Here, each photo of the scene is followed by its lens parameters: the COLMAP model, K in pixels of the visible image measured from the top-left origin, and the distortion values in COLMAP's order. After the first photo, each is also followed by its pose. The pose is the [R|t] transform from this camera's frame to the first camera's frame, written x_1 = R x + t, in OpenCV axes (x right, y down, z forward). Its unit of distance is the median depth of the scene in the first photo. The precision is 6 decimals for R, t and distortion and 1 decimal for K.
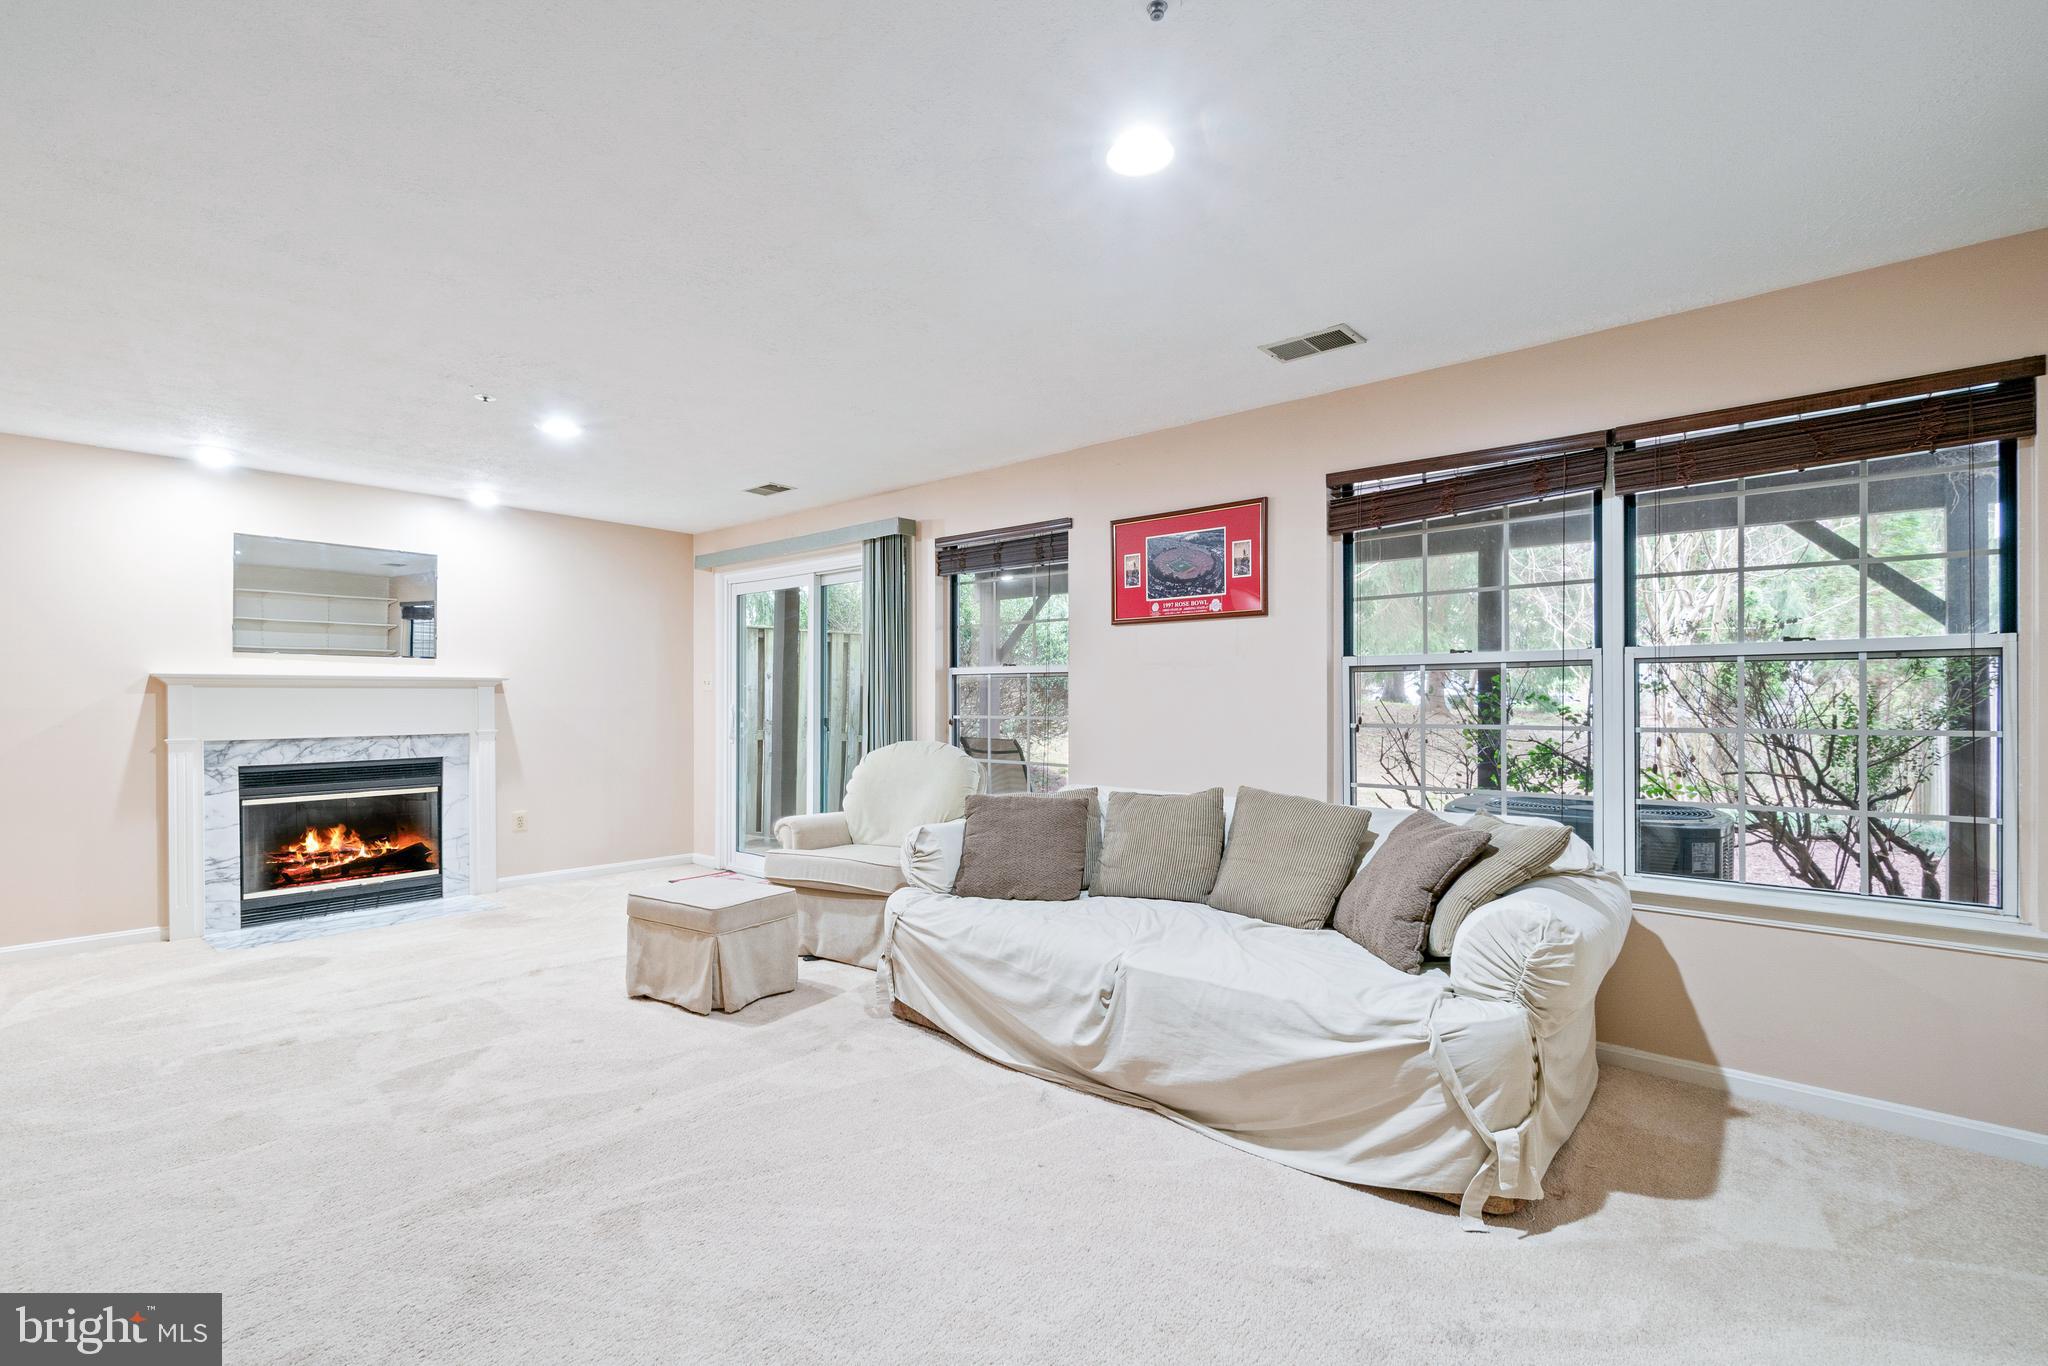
lens RADIAL K [[913.9, 0, 1024.8], [0, 913.9, 693.8], [0, 0, 1]] dist [0.003921, 0.000182]
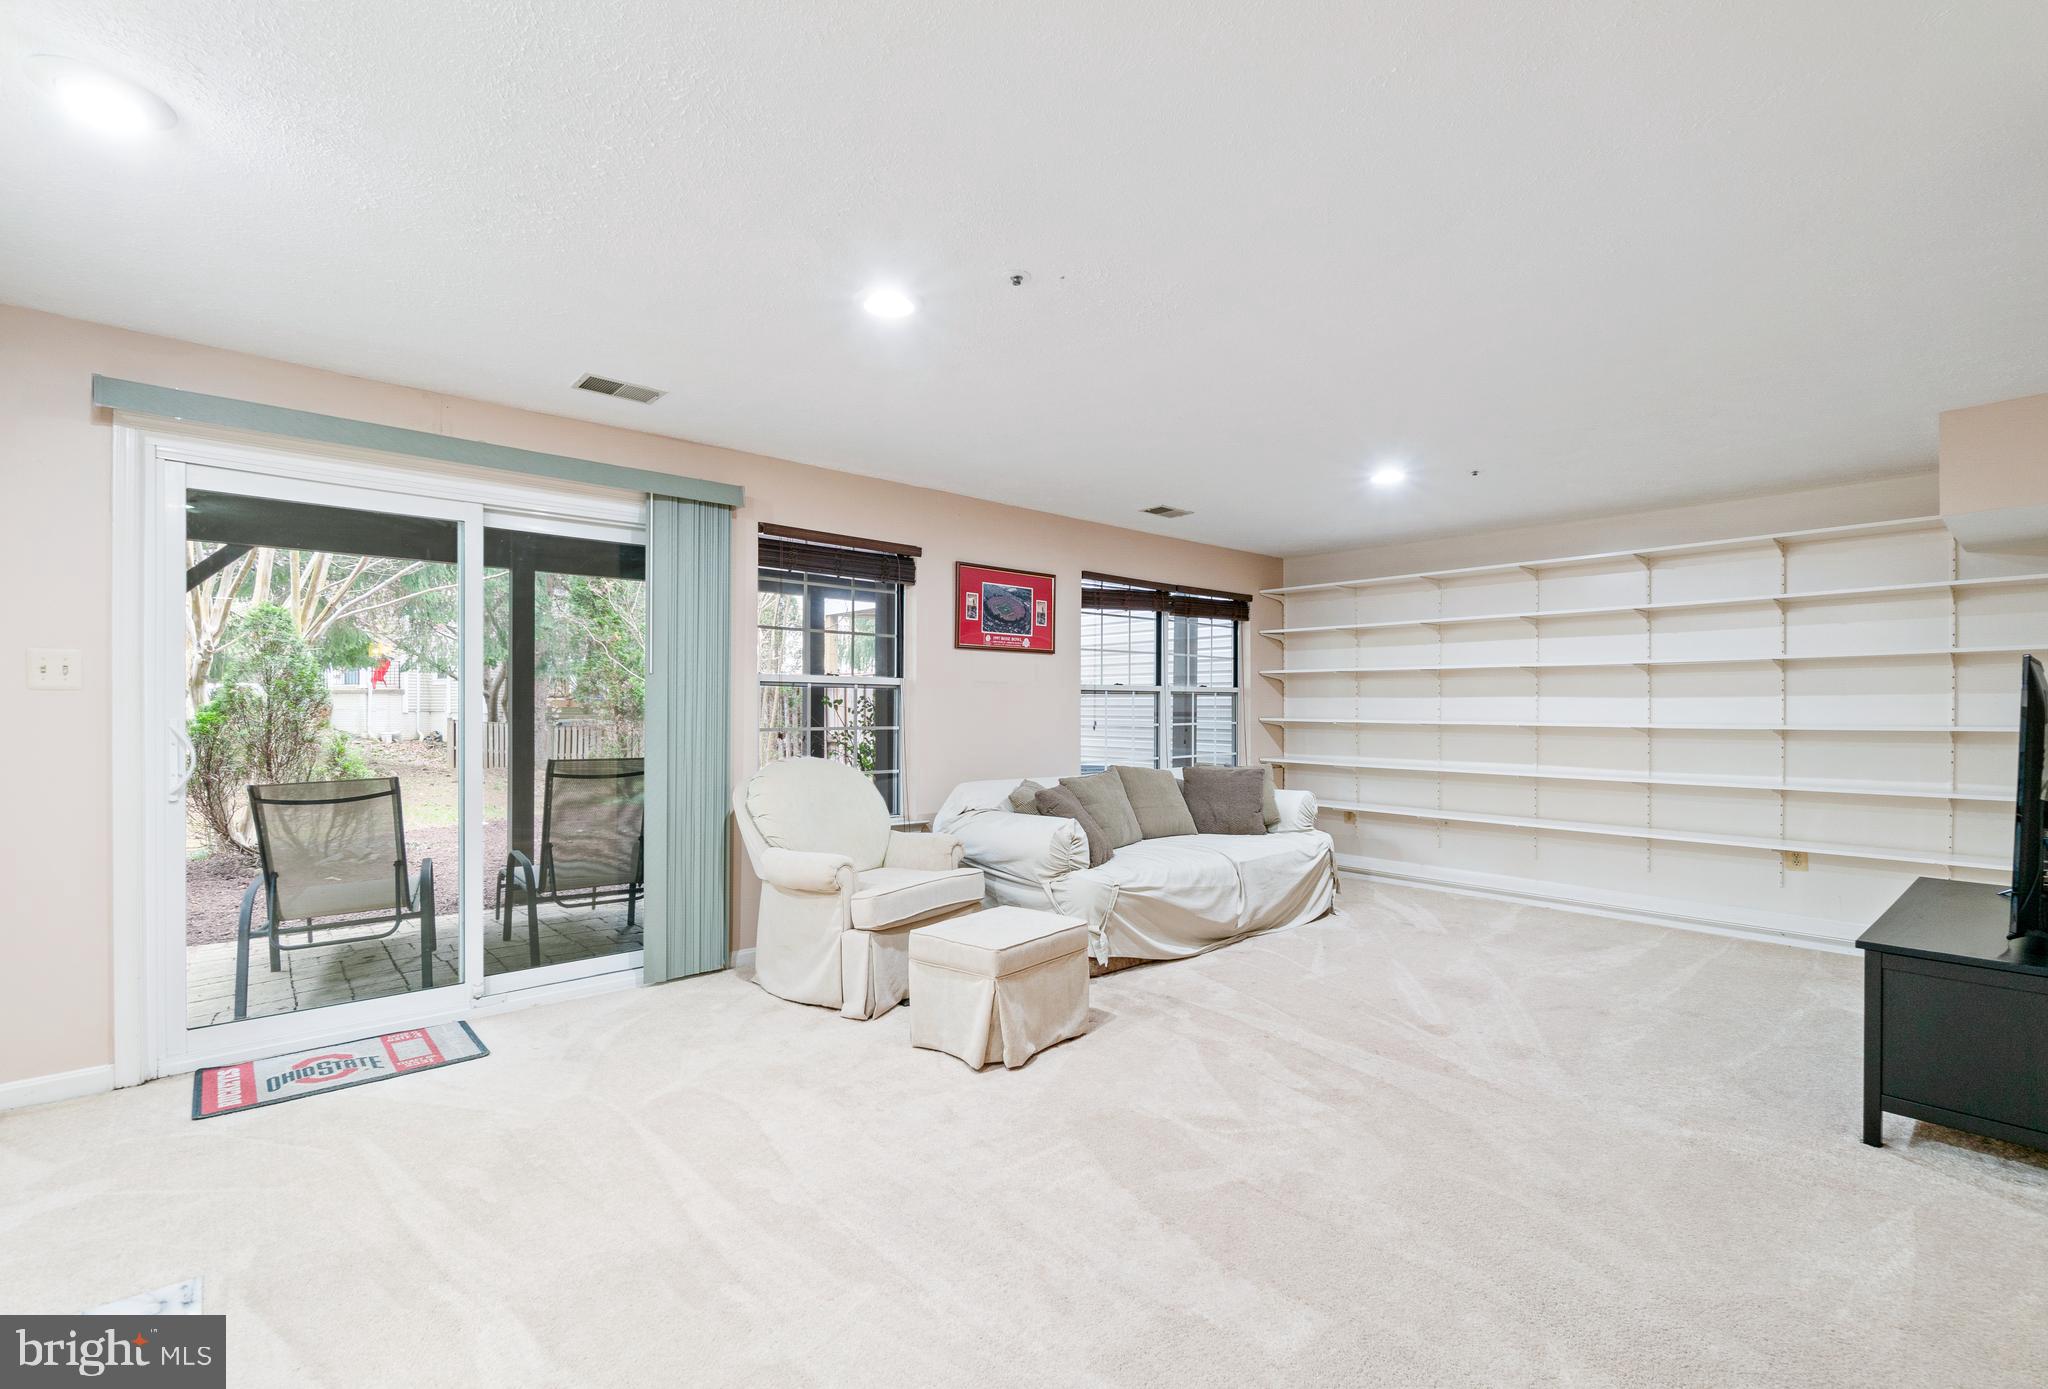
lens RADIAL K [[910.1, 0, 1022.4], [0, 910.1, 703.2], [0, 0, 1]] dist [0.001421, 0.000085]
pose [[0.116436, 0.013920, 0.993101, -1.153002], [-0.009393, 0.999872, -0.012913, 0.012382], [-0.993154, -0.007825, 0.116552, 0.833598]]
